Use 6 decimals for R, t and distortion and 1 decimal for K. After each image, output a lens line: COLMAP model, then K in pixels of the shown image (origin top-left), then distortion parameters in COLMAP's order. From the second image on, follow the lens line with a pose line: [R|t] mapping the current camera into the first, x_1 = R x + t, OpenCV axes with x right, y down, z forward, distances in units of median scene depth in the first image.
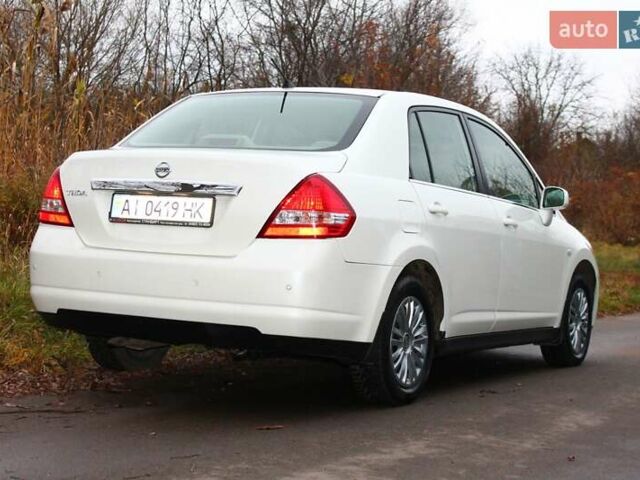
lens RADIAL K [[1304.0, 0, 320.0], [0, 1304.0, 240.0], [0, 0, 1]] dist [0.010854, 0.114024]
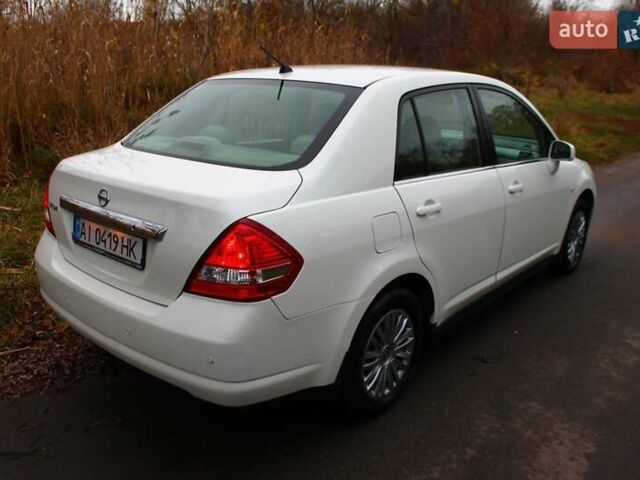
lens RADIAL K [[594.9, 0, 310.9], [0, 594.9, 238.2], [0, 0, 1]] dist [-0.113896, 0.022206]
pose [[0.974006, 0.028363, -0.224740, 0.113126], [0.031387, 0.965662, 0.257899, -0.125619], [0.224337, -0.258249, 0.939670, 0.624204]]
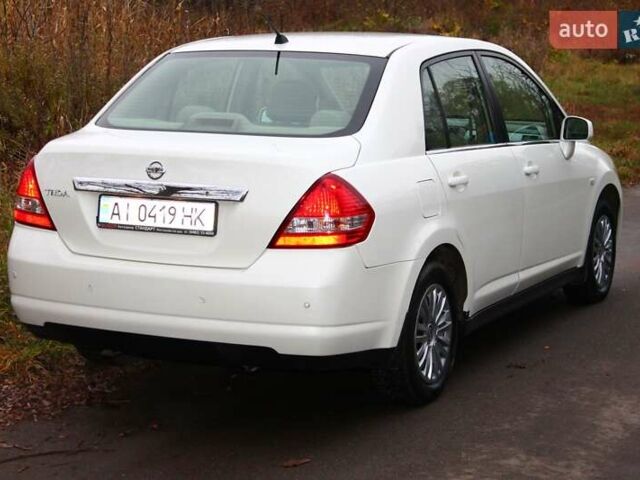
lens RADIAL K [[1485.9, 0, 320.0], [0, 1485.9, 240.0], [0, 0, 1]] dist [0.059290, -0.013132]
pose [[0.998299, -0.049406, 0.030954, -0.041169], [0.044799, 0.989823, 0.135069, -0.136075], [-0.037312, -0.133452, 0.990353, -0.016959]]
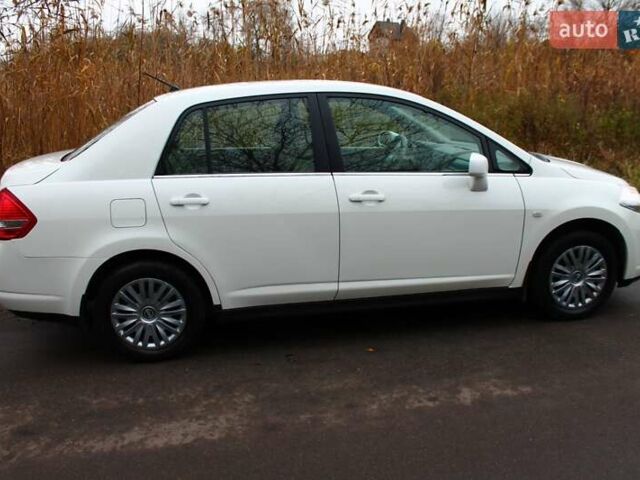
lens RADIAL K [[594.9, 0, 310.9], [0, 594.9, 238.2], [0, 0, 1]] dist [-0.113896, 0.022206]
pose [[0.613456, 0.123641, -0.779991, 0.600379], [0.049947, 0.979617, 0.194567, -0.092742], [0.788148, -0.158317, 0.594776, 0.843200]]
